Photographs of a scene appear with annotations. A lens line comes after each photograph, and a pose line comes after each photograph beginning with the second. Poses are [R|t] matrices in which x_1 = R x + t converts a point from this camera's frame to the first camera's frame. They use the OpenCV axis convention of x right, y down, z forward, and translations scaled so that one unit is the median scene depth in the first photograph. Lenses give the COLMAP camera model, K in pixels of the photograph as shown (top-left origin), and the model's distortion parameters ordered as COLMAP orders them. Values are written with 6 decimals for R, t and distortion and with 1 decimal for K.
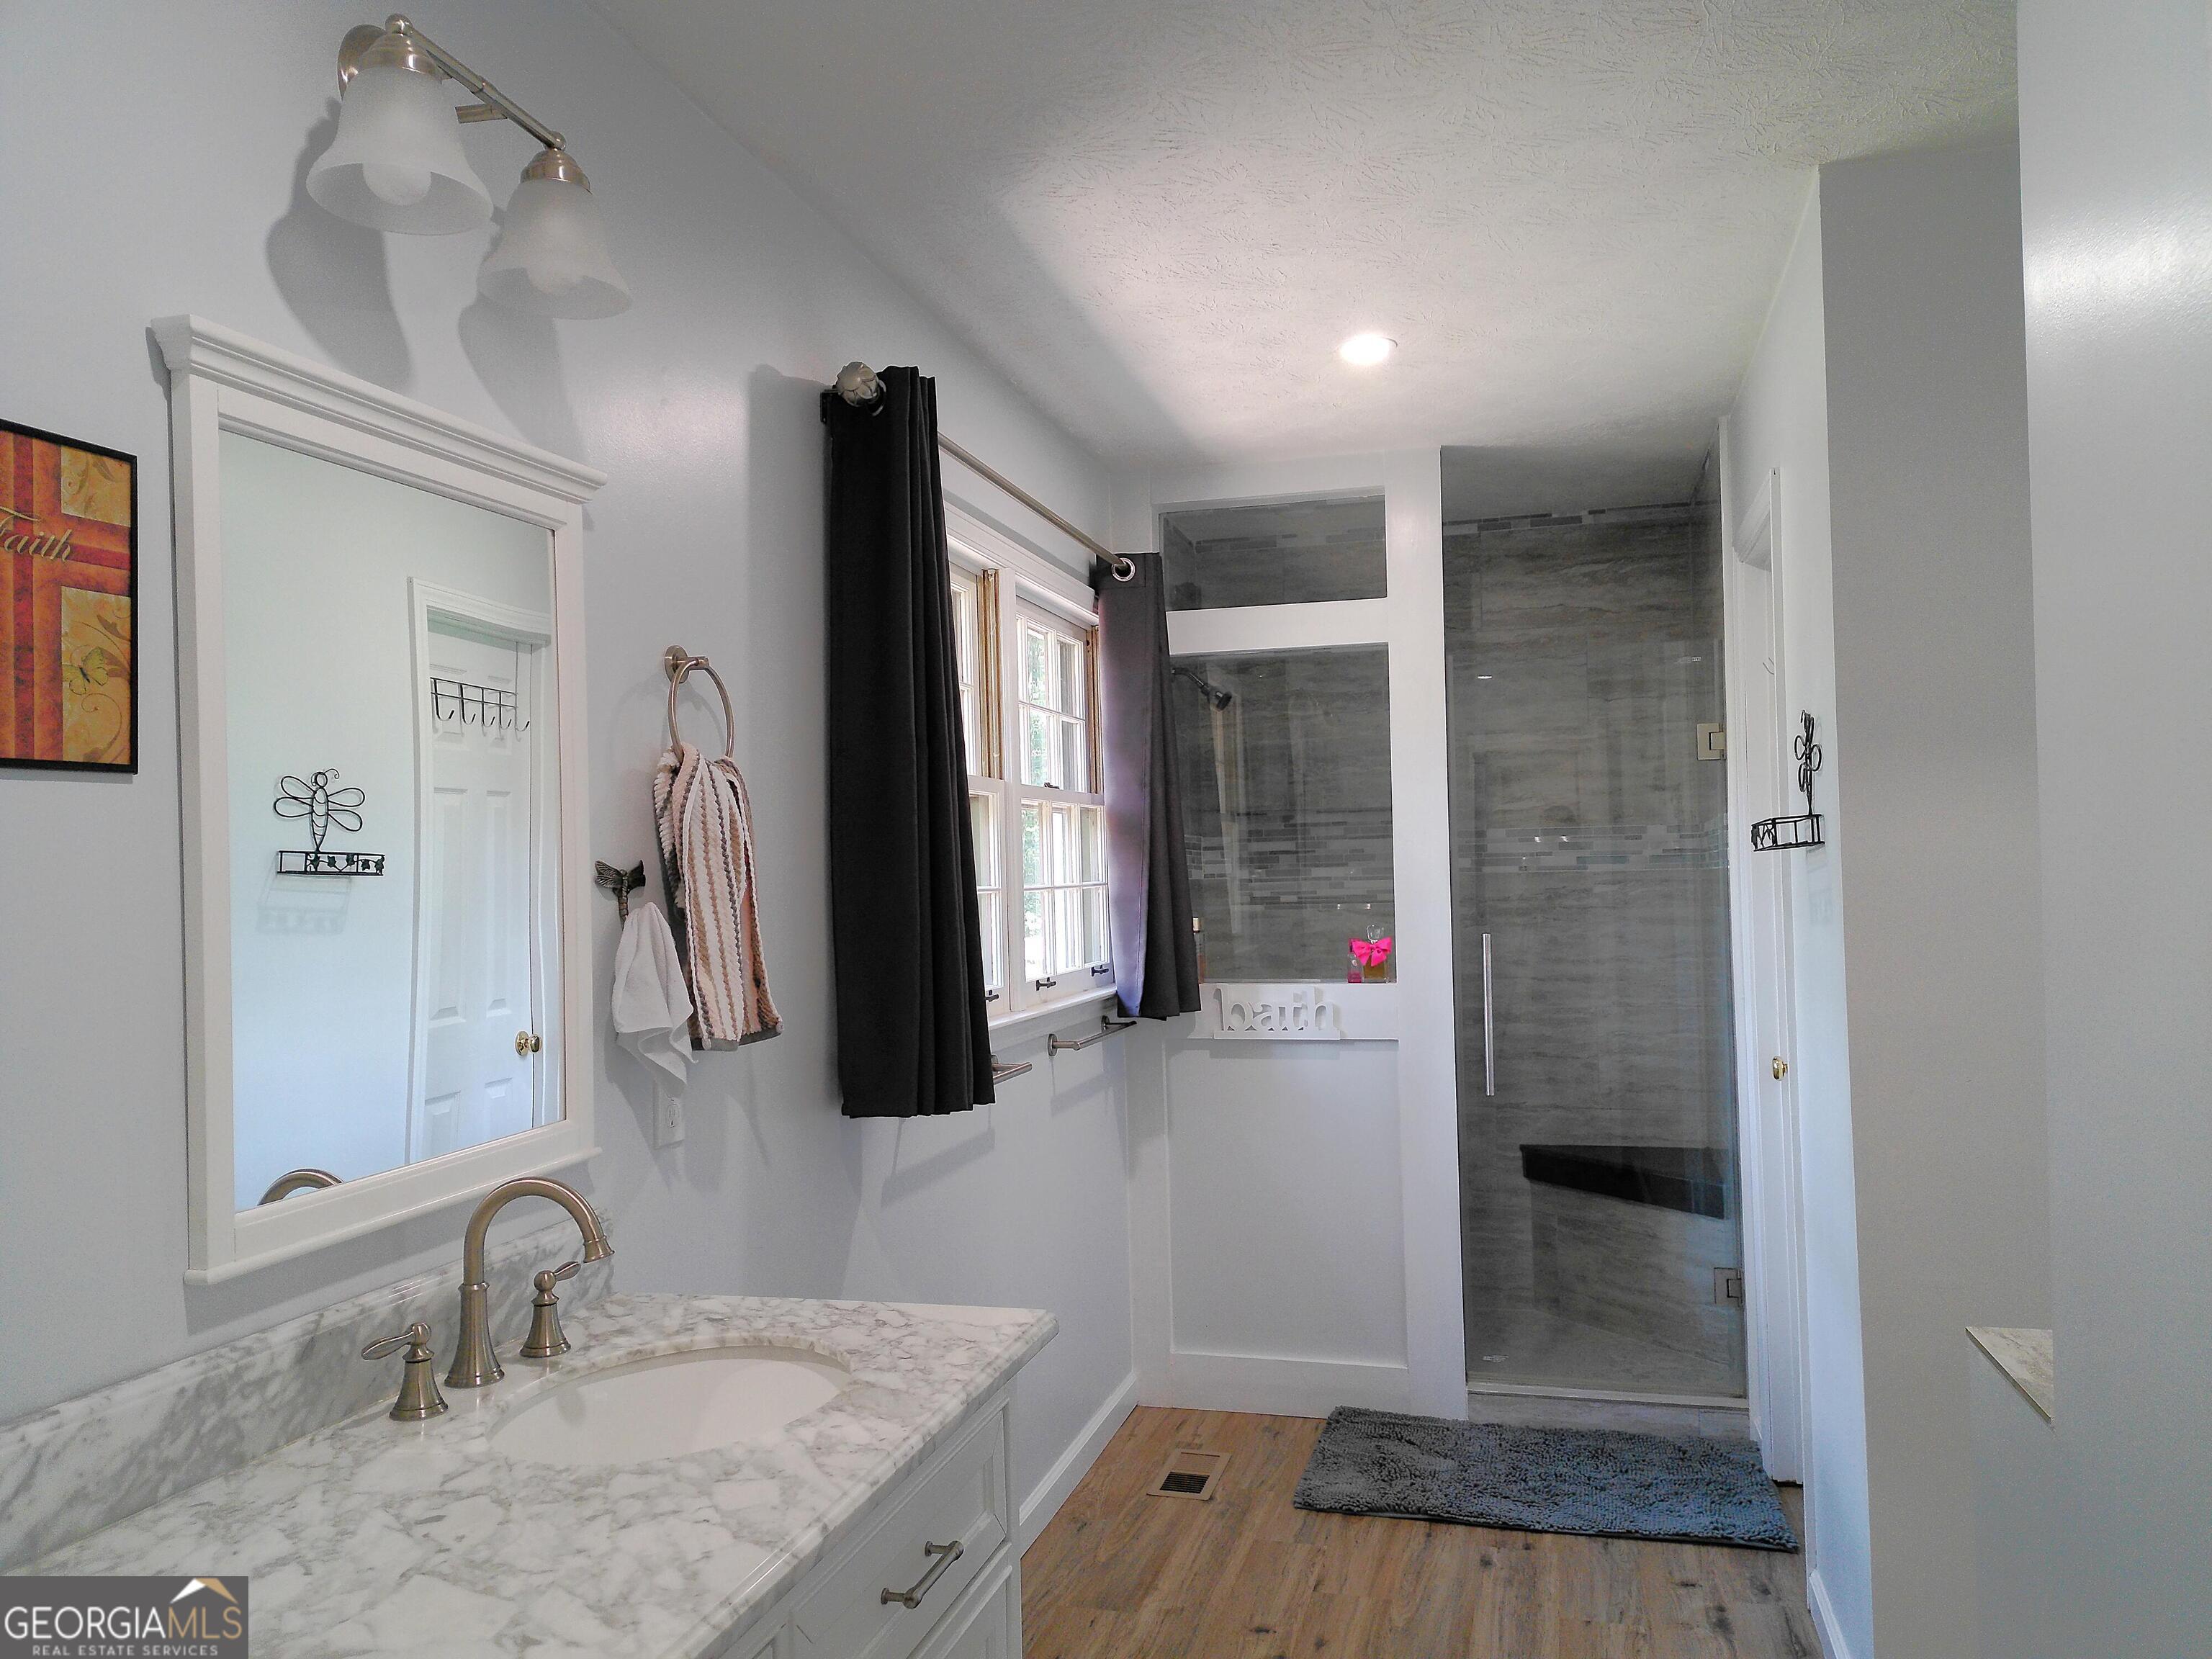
lens RADIAL K [[1687.4, 0, 1106.0], [0, 1687.4, 829.5], [0, 0, 1]] dist [0.130254, -0.167644]
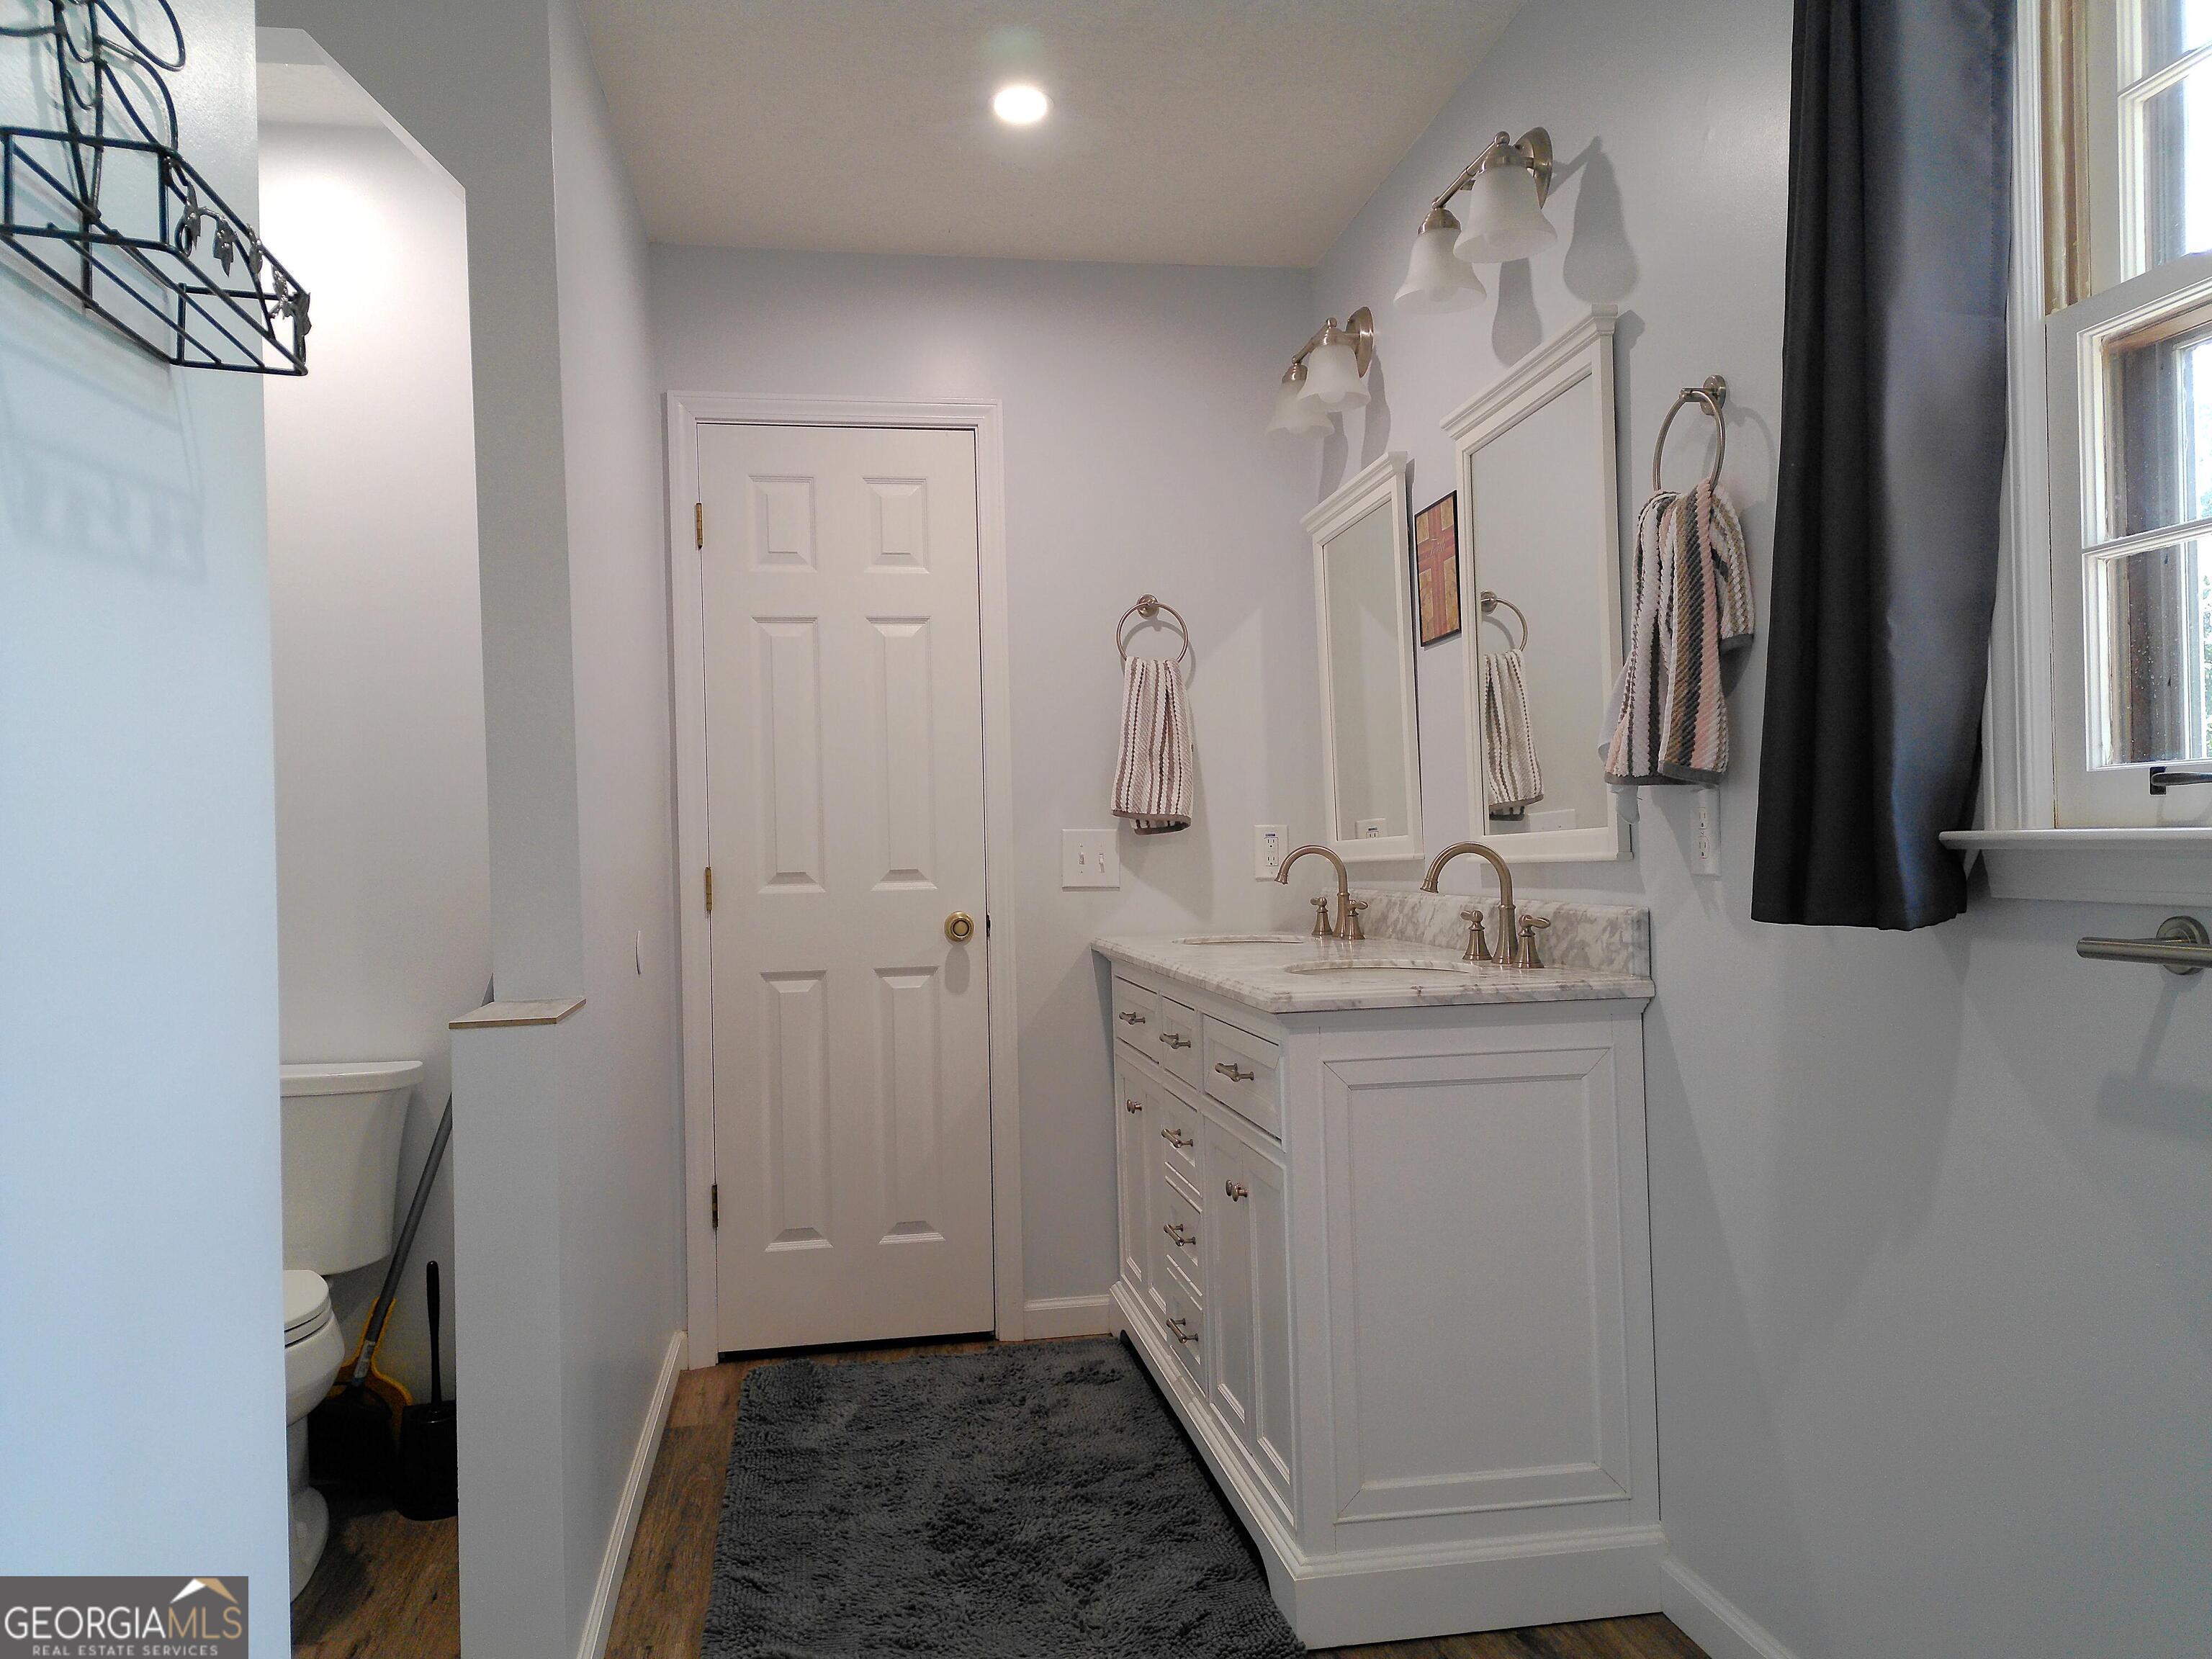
lens RADIAL K [[1687.4, 0, 1106.0], [0, 1687.4, 829.5], [0, 0, 1]] dist [0.130254, -0.167644]
pose [[-0.916649, 0.038725, -0.397813, 0.713413], [0.054471, 0.998113, -0.028352, 0.248447], [0.395964, -0.047658, -0.917028, 2.675138]]
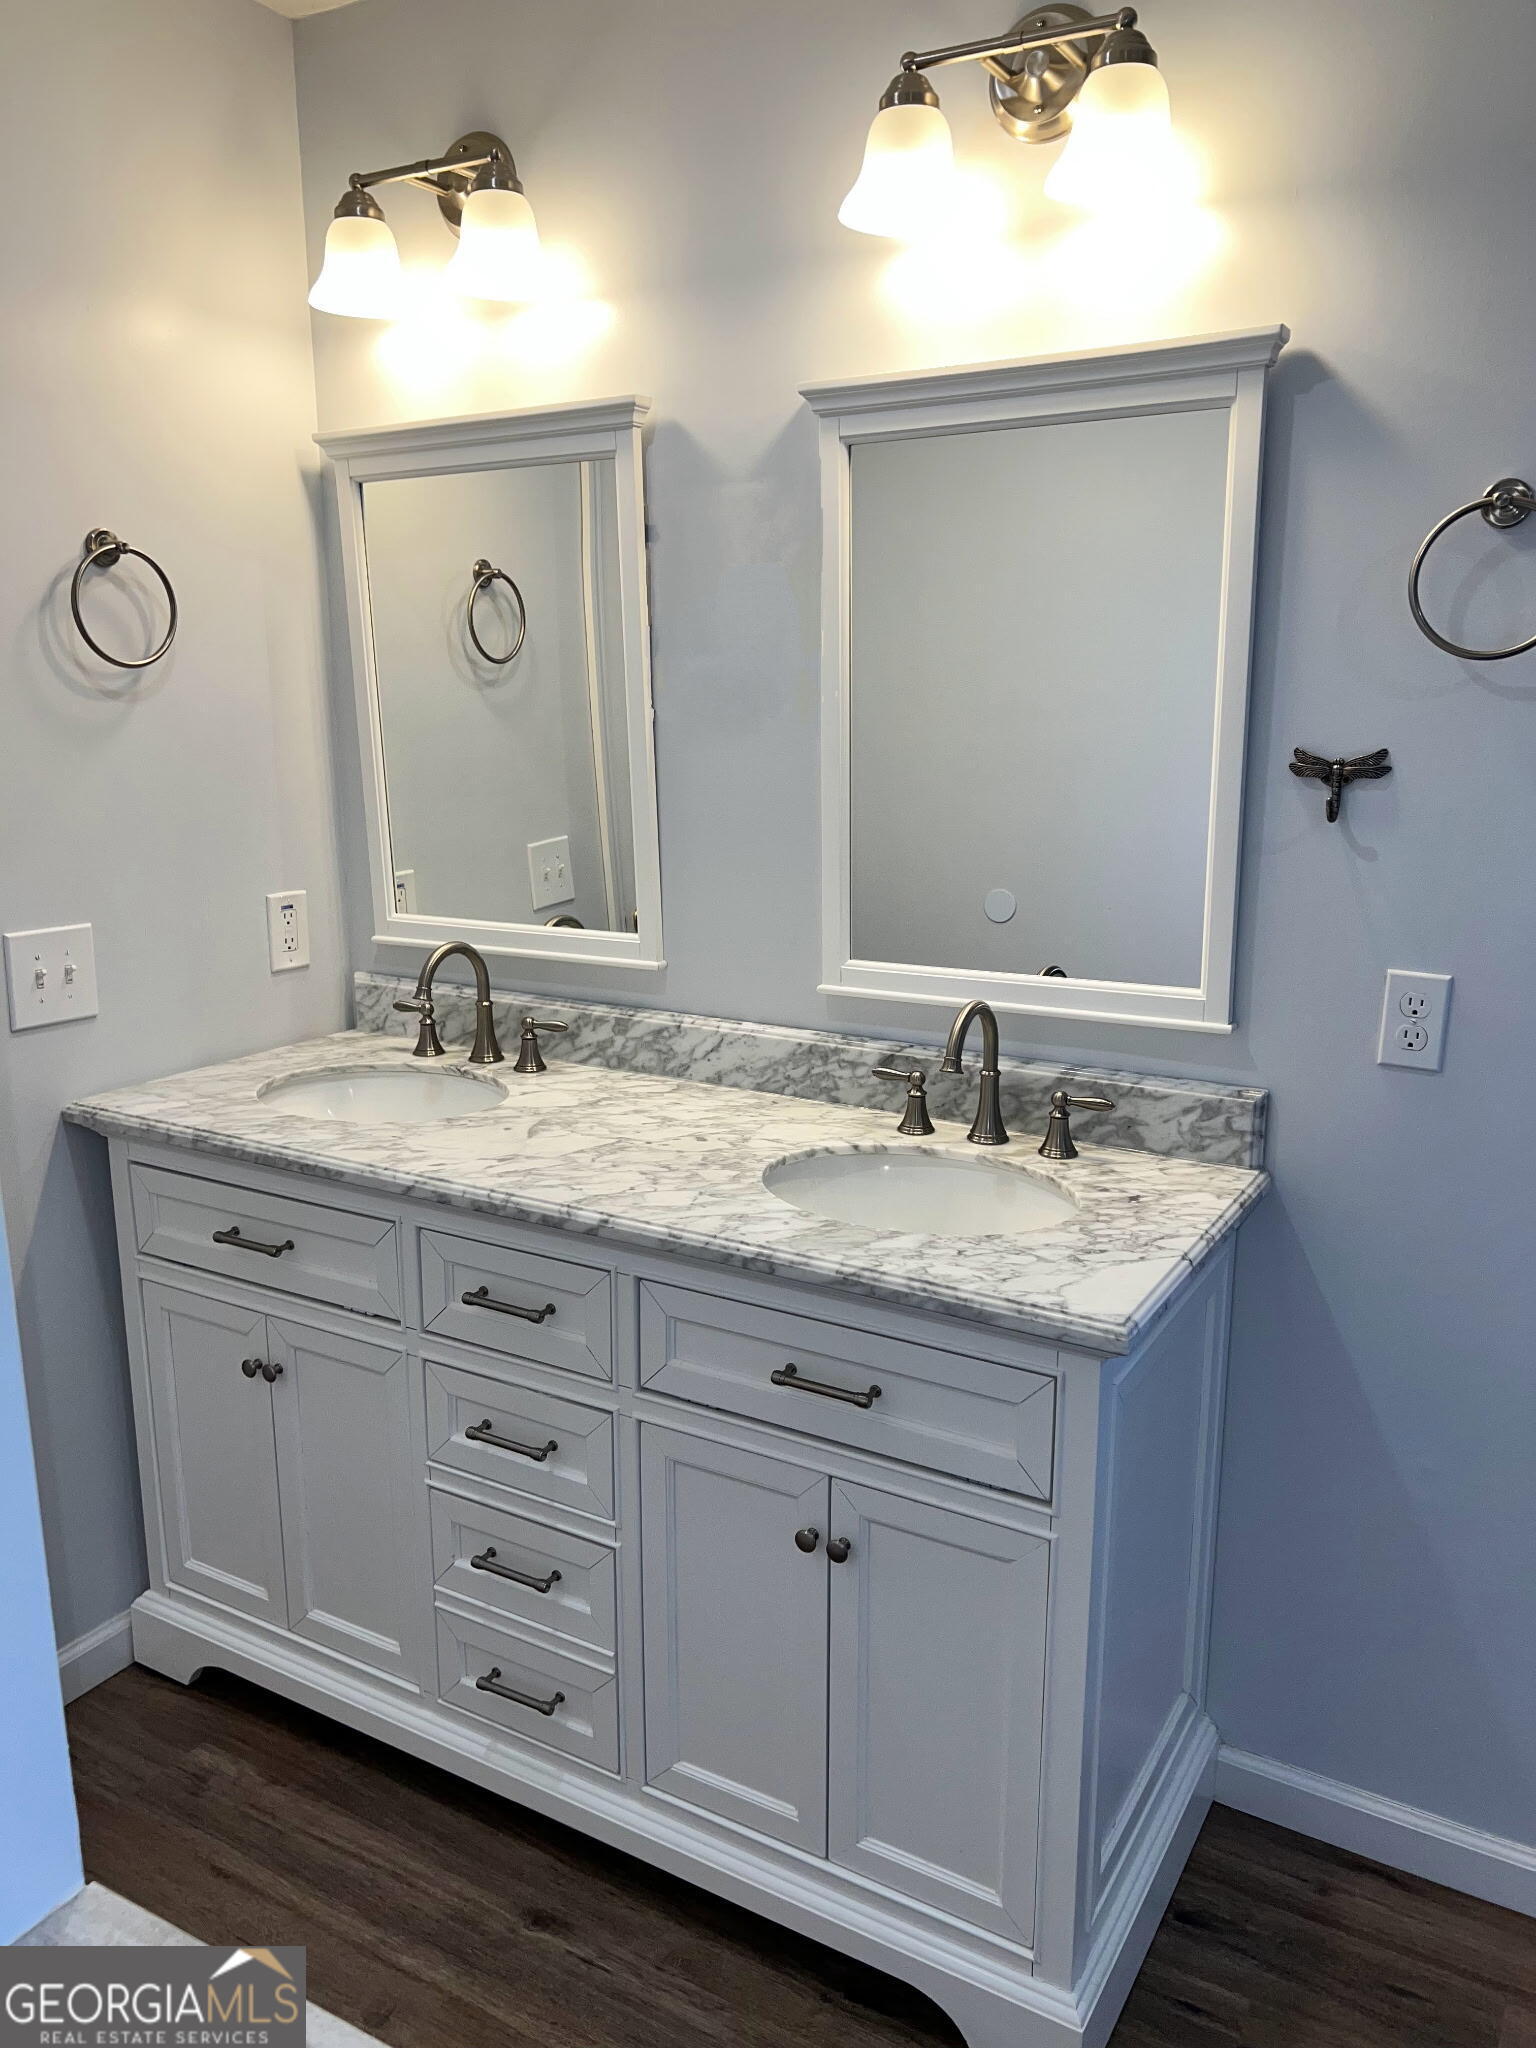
lens RADIAL K [[1562.3, 0, 768.0], [0, 1562.3, 1024.0], [0, 0, 1]] dist [0.130254, -0.167644]
pose [[-0.272407, 0.230779, -0.934096, 0.917433], [0.027942, 0.972298, 0.232068, -0.063262], [0.961776, 0.037117, -0.271309, 1.338950]]
